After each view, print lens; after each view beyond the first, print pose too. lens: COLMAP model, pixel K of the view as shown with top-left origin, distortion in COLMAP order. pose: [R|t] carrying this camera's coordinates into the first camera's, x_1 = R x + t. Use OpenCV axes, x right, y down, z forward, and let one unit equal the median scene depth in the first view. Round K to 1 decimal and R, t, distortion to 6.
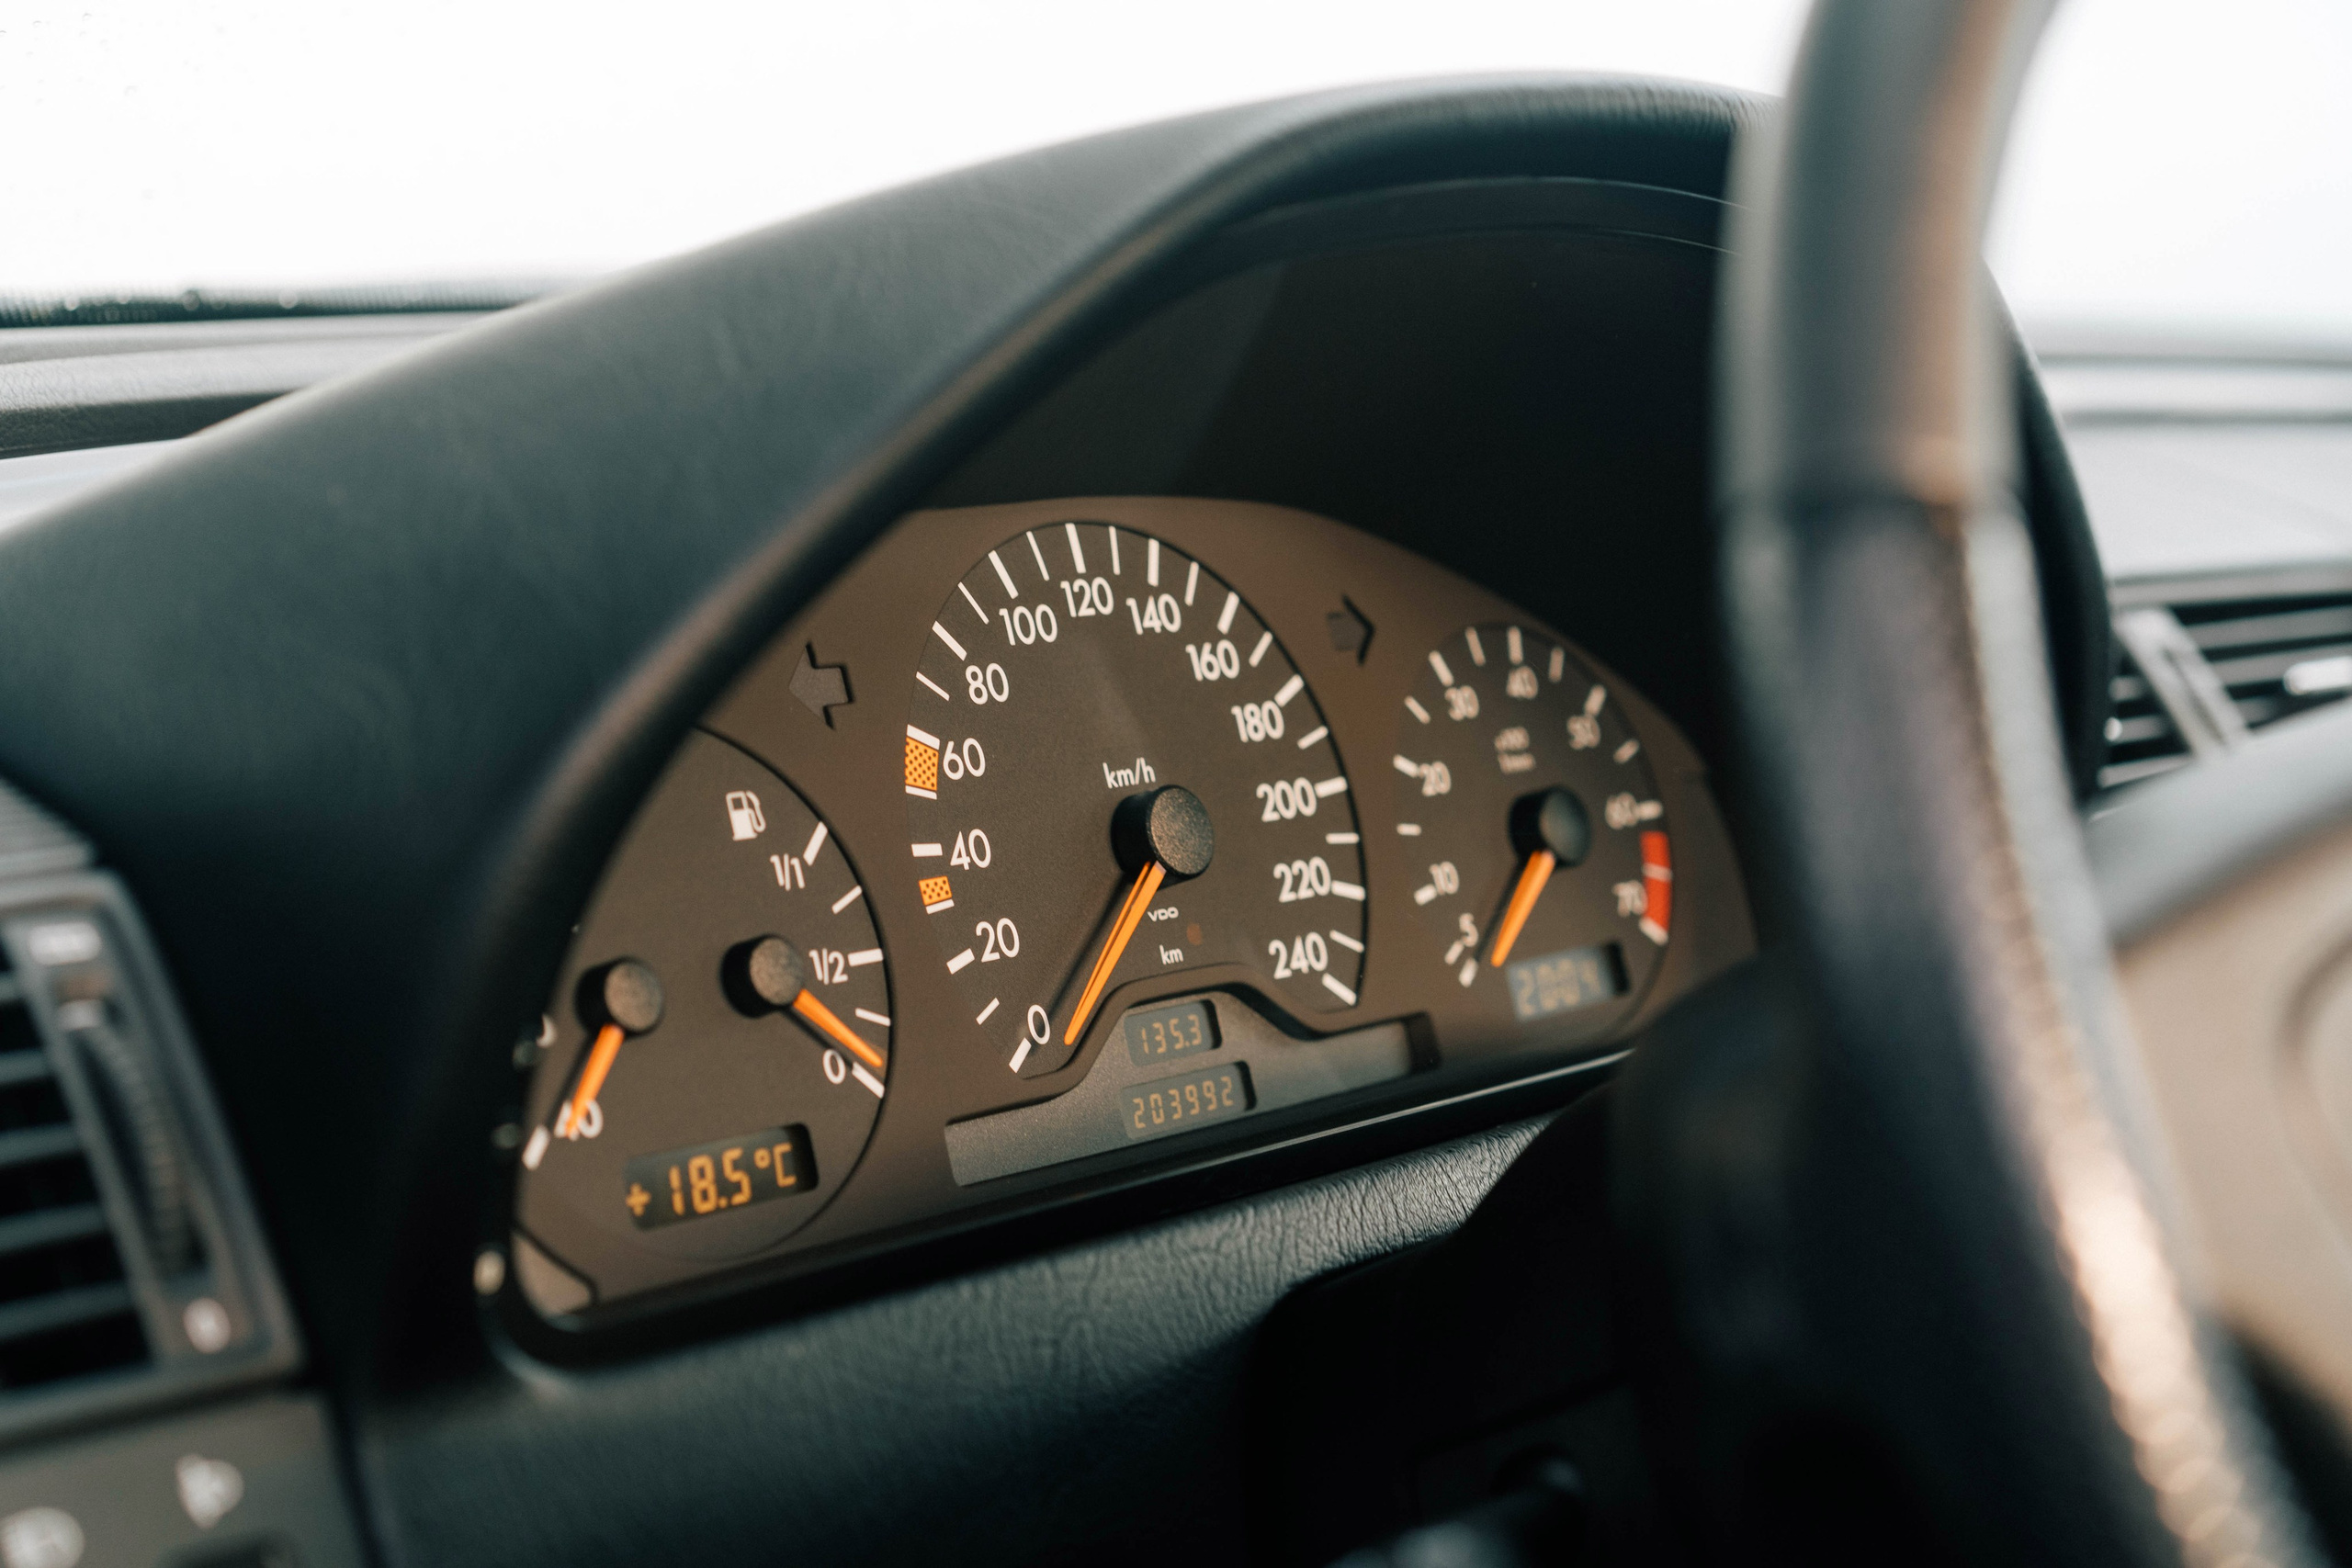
lens RADIAL K [[3882.0, 0, 1176.0], [0, 3882.0, 784.0], [0, 0, 1]] dist [0.019414, 0.041835]
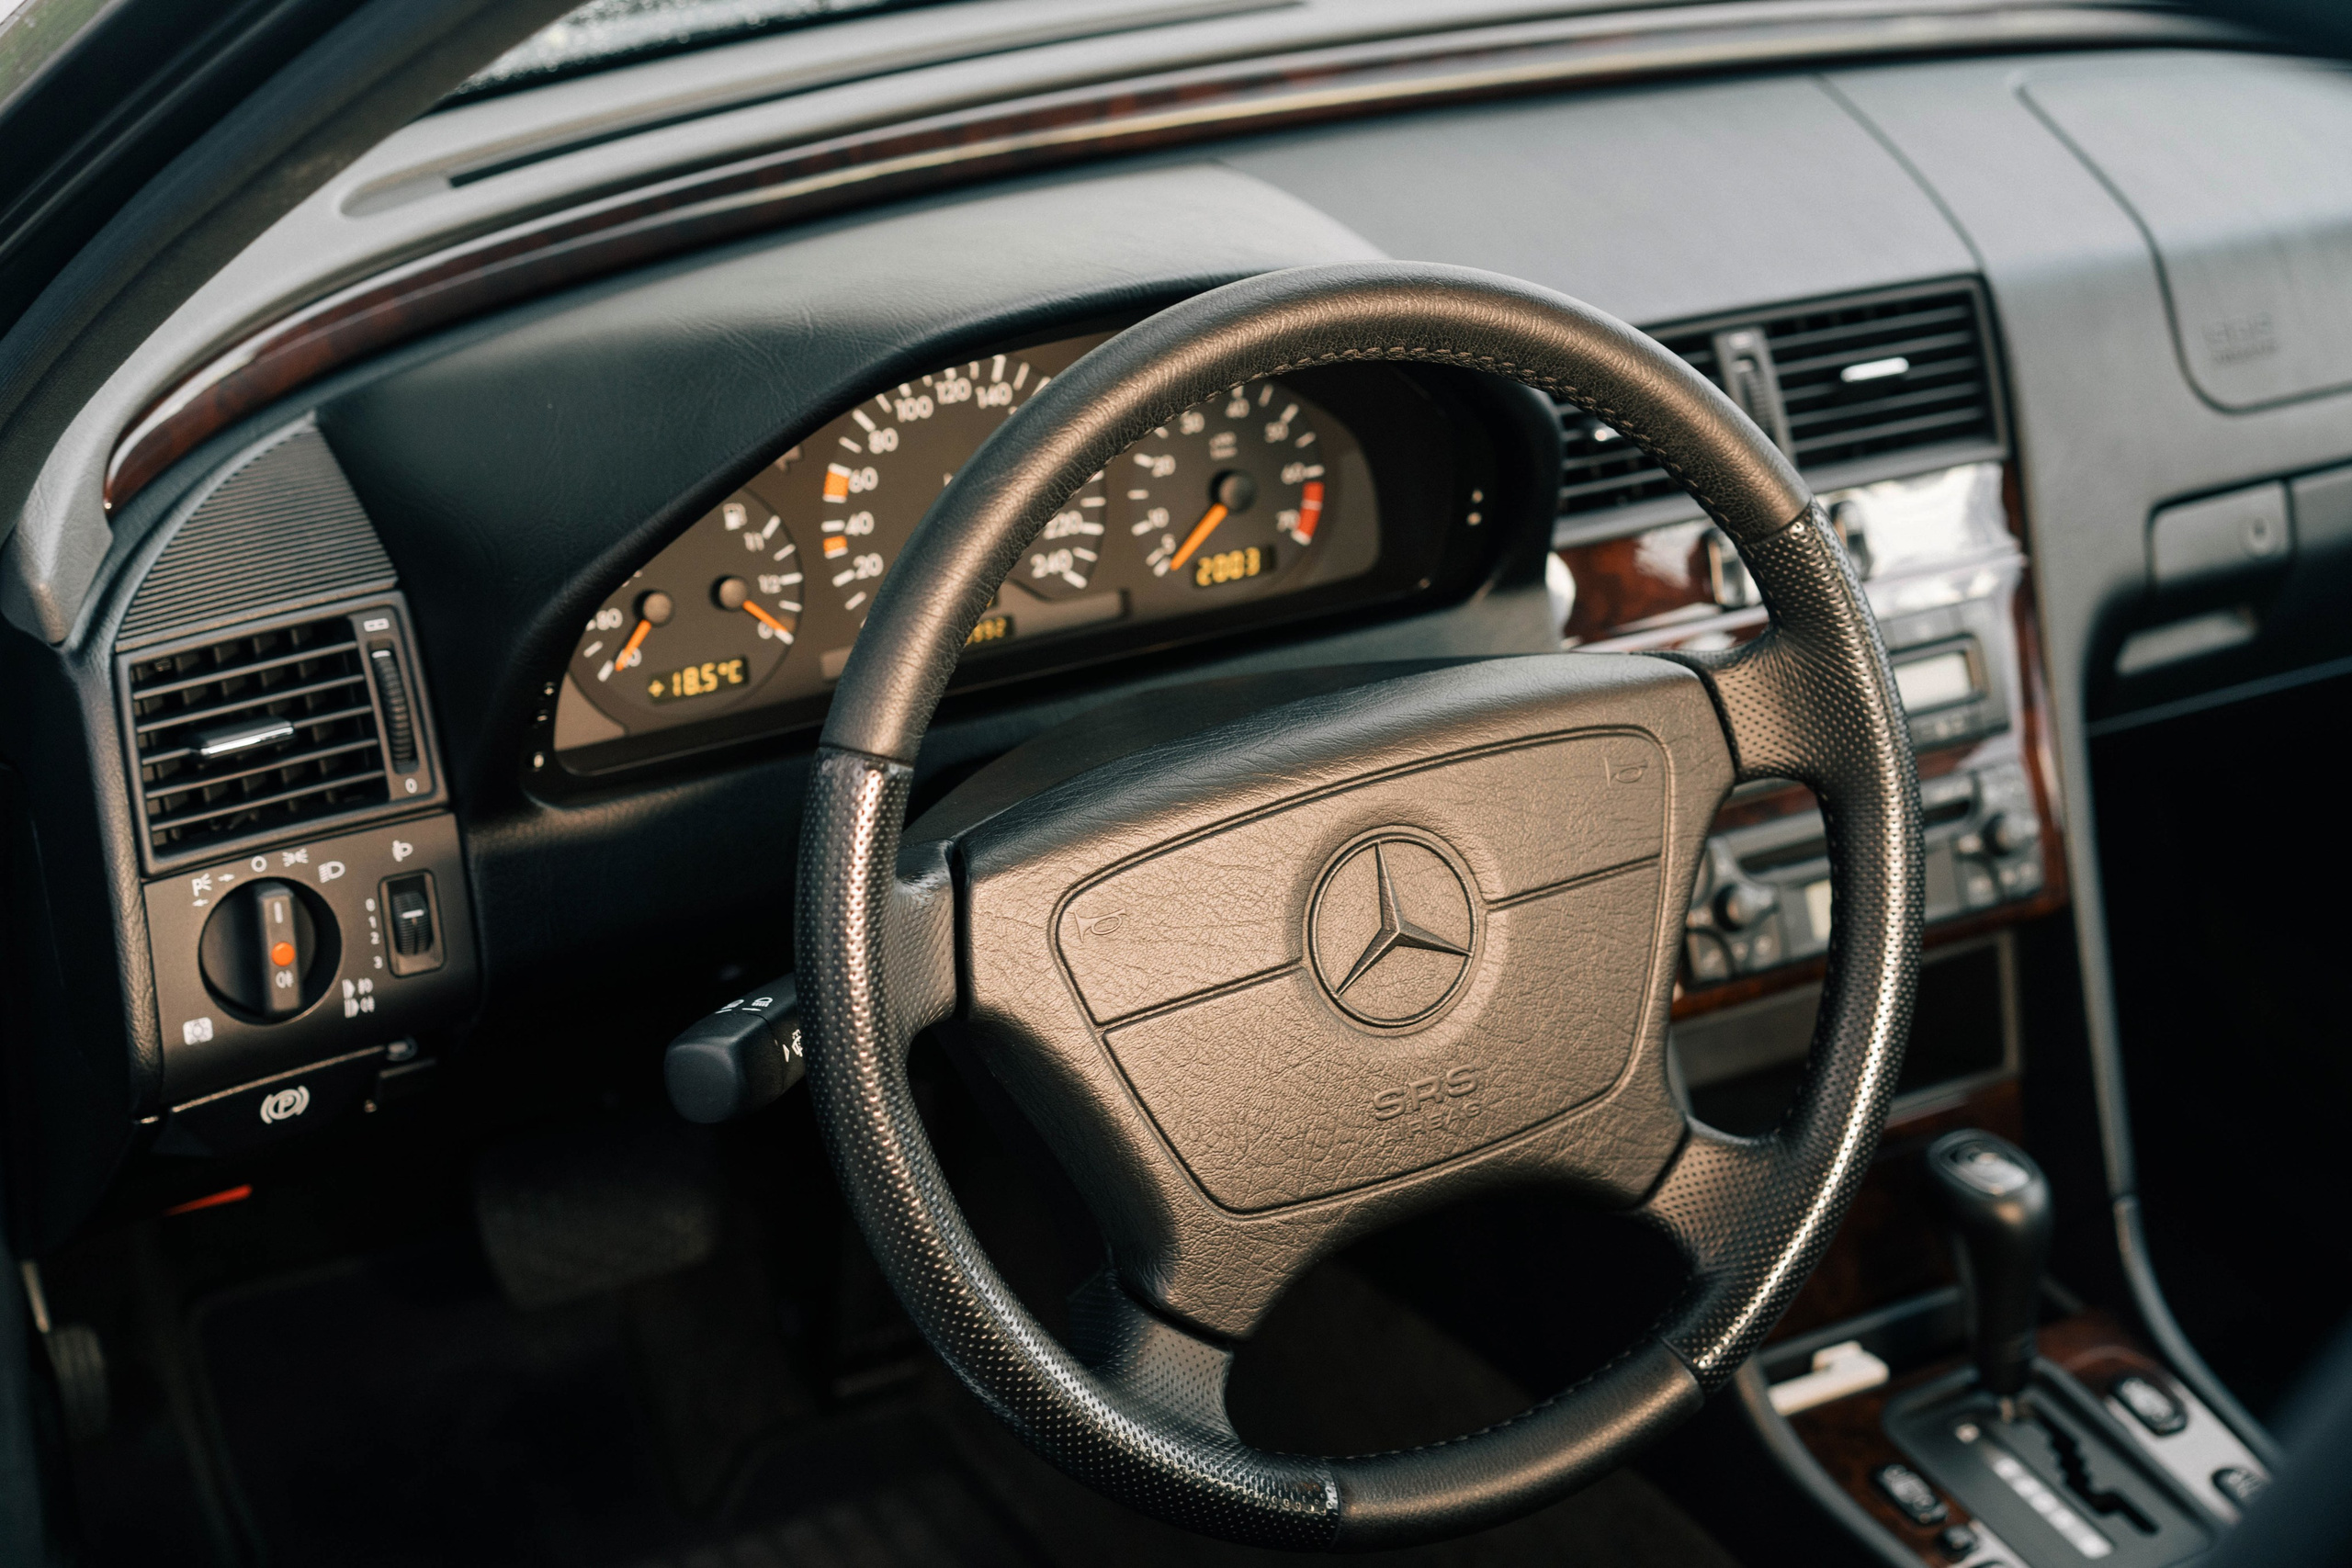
lens RADIAL K [[3882.0, 0, 1176.0], [0, 3882.0, 784.0], [0, 0, 1]] dist [0.019414, 0.041835]
pose [[0.947835, 0.216403, -0.234049, 0.631275], [-0.107046, 0.907694, 0.405750, -0.725311], [0.300250, -0.359530, 0.883509, -0.862496]]
